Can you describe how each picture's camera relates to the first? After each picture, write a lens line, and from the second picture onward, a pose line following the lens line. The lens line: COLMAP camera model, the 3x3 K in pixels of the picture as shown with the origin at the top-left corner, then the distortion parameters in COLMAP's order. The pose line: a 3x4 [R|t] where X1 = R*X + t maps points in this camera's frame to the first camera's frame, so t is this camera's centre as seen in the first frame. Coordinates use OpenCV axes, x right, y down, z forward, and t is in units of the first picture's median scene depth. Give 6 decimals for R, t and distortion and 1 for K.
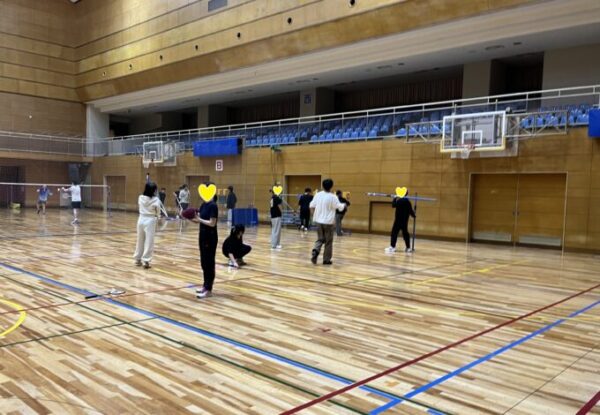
lens RADIAL K [[519.6, 0, 244.7], [0, 519.6, 222.8], [0, 0, 1]] dist [0.025821, 0.002173]
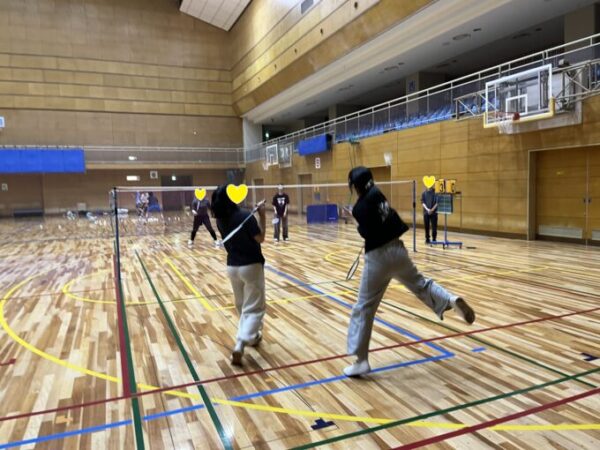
lens RADIAL K [[450.0, 0, 294.0], [0, 450.0, 219.4], [0, 0, 1]] dist [0.074337, -0.114865]
pose [[0.930944, -0.025543, -0.364267, 0.315859], [0.028199, 0.999600, 0.001974, -0.003578], [0.364071, -0.012110, 0.931292, 0.212459]]
